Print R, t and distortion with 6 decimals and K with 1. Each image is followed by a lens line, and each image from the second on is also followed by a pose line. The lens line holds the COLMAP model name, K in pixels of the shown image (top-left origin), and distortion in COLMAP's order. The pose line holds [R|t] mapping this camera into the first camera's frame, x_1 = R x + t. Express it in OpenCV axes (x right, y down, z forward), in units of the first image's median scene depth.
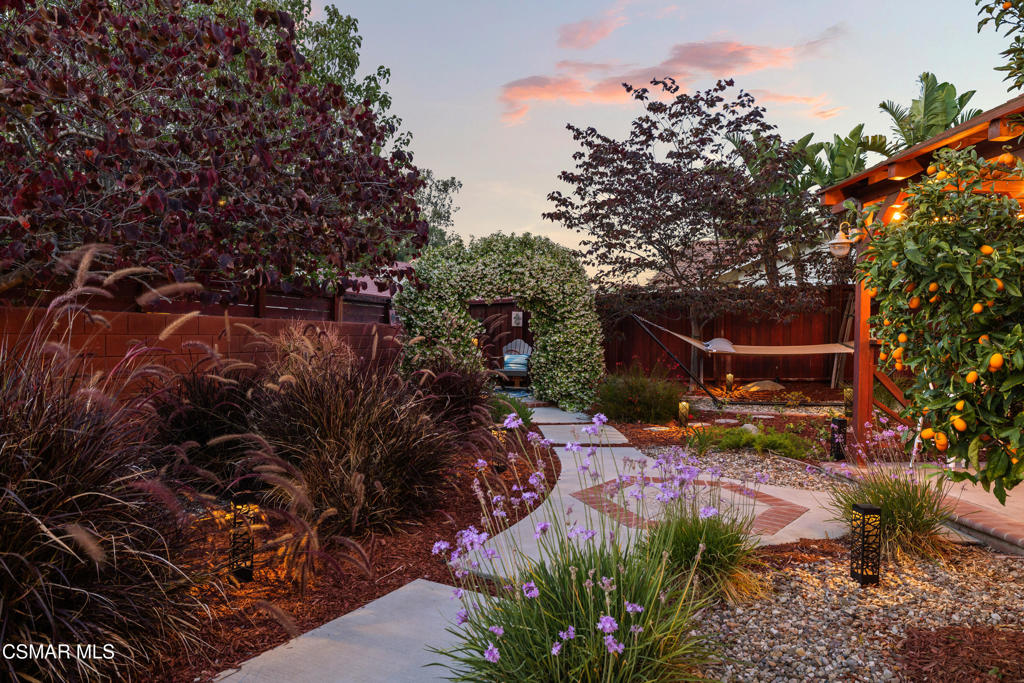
lens RADIAL K [[650.8, 0, 508.9], [0, 650.8, 336.1], [0, 0, 1]] dist [0.004888, 0.001484]
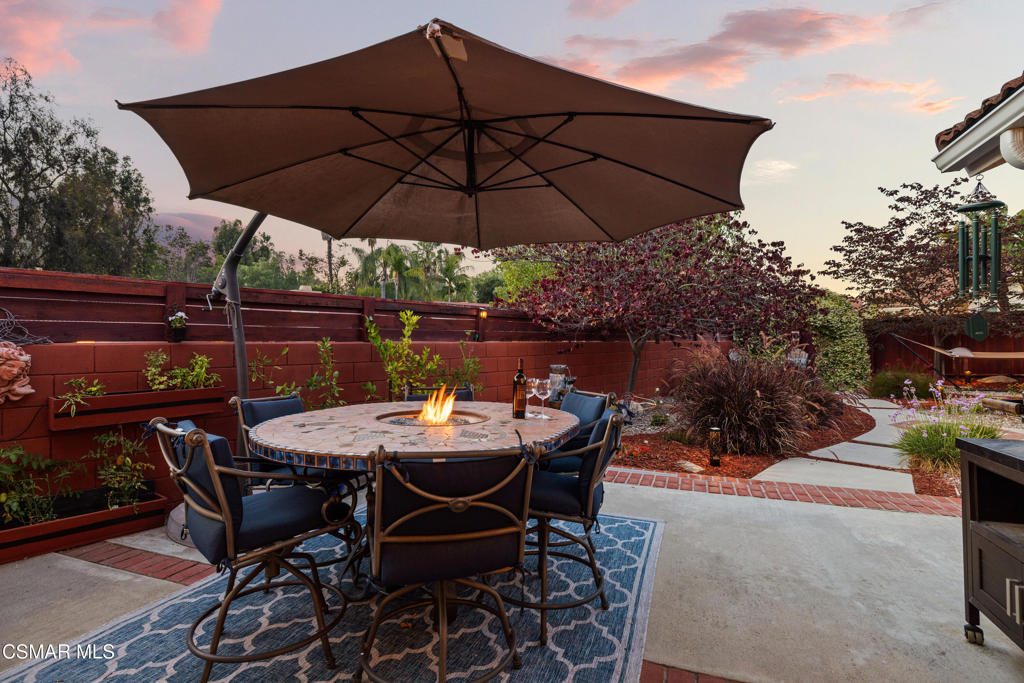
lens RADIAL K [[491.9, 0, 507.2], [0, 491.9, 342.3], [0, 0, 1]] dist [-0.000993, -0.000144]
pose [[0.921181, -0.012999, -0.388918, -0.202508], [0.011819, 0.999915, -0.005427, -0.015442], [0.388956, 0.000402, 0.921256, -0.469375]]
